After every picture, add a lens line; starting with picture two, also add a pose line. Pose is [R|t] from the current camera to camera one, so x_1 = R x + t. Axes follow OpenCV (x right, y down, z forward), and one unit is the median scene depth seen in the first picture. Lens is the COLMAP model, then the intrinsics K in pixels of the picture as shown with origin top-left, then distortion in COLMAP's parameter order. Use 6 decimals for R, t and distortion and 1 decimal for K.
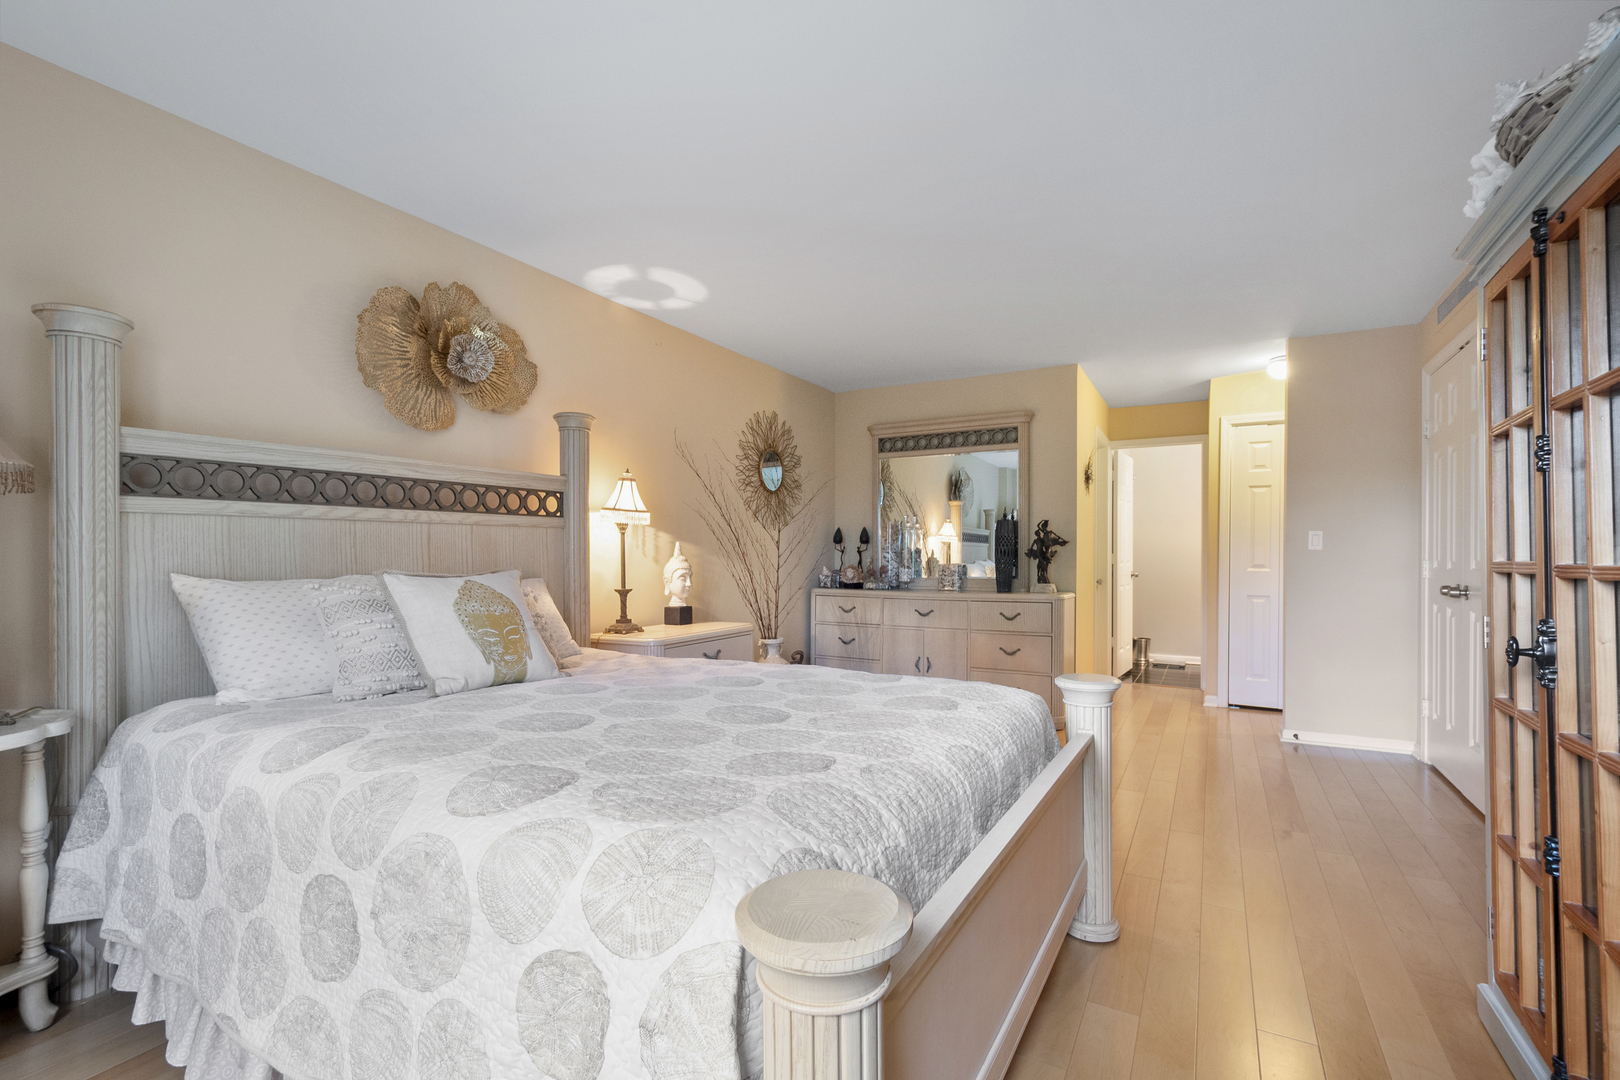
lens RADIAL K [[708.4, 0, 809.7], [0, 708.4, 550.8], [0, 0, 1]] dist [0.002067, -0.000164]
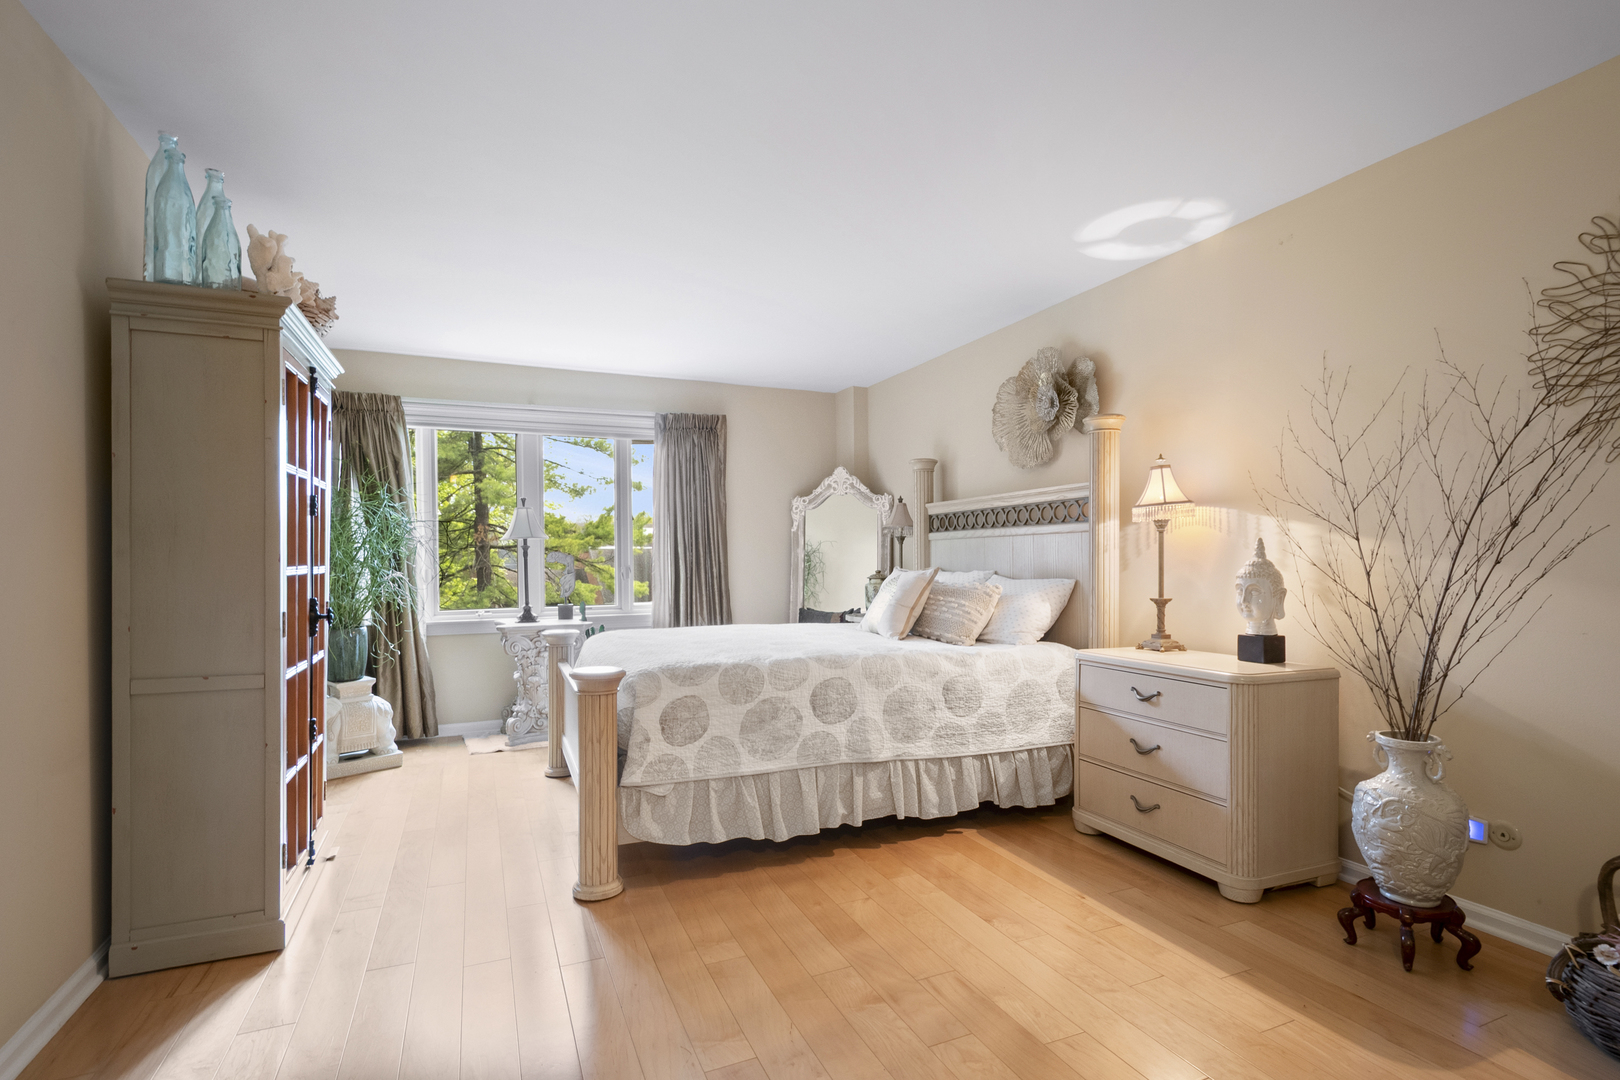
lens RADIAL K [[761.6, 0, 818.0], [0, 761.6, 564.4], [0, 0, 1]] dist [-0.001977, -0.000364]
pose [[-0.591363, 0.004602, -0.806393, 0.701550], [0.004583, 0.999987, 0.002346, 0.009591], [0.806393, -0.002308, -0.591376, 1.203931]]
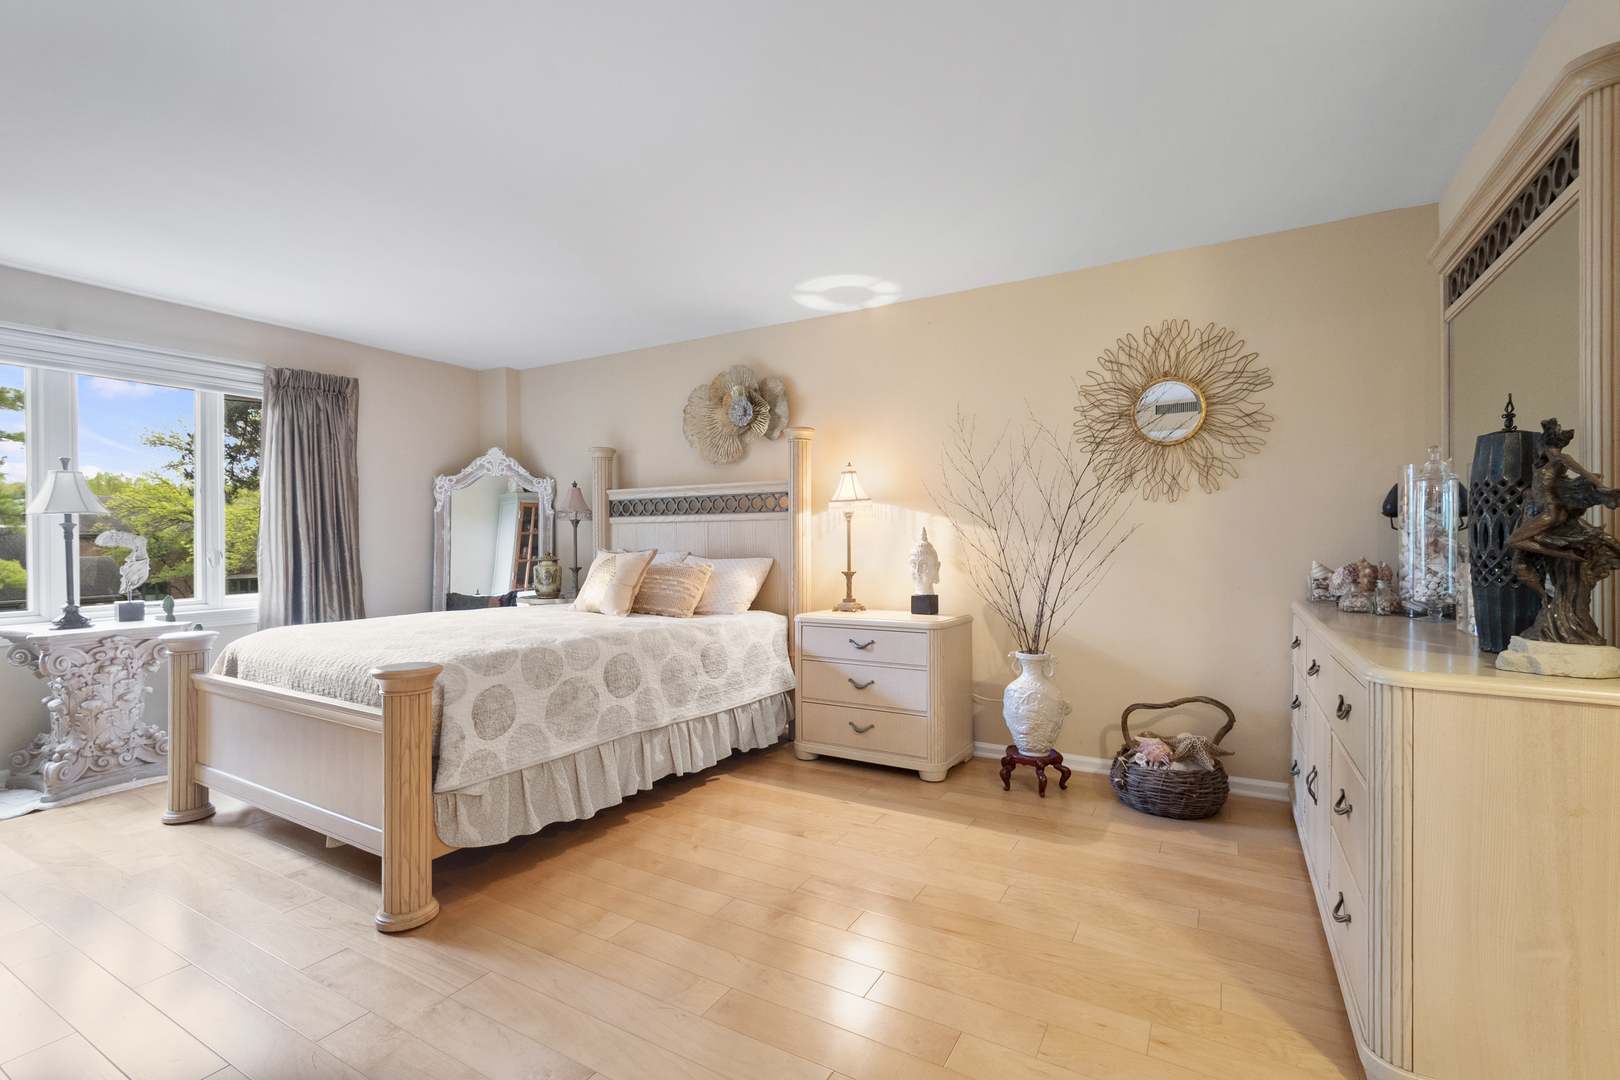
lens RADIAL K [[708.4, 0, 814.3], [0, 708.4, 539.4], [0, 0, 1]] dist [0.002067, -0.000164]
pose [[0.001612, -0.005134, -0.999986, 0.842024], [0.006115, 0.999968, -0.005124, 0.008990], [0.999980, -0.006107, 0.001644, 0.943202]]
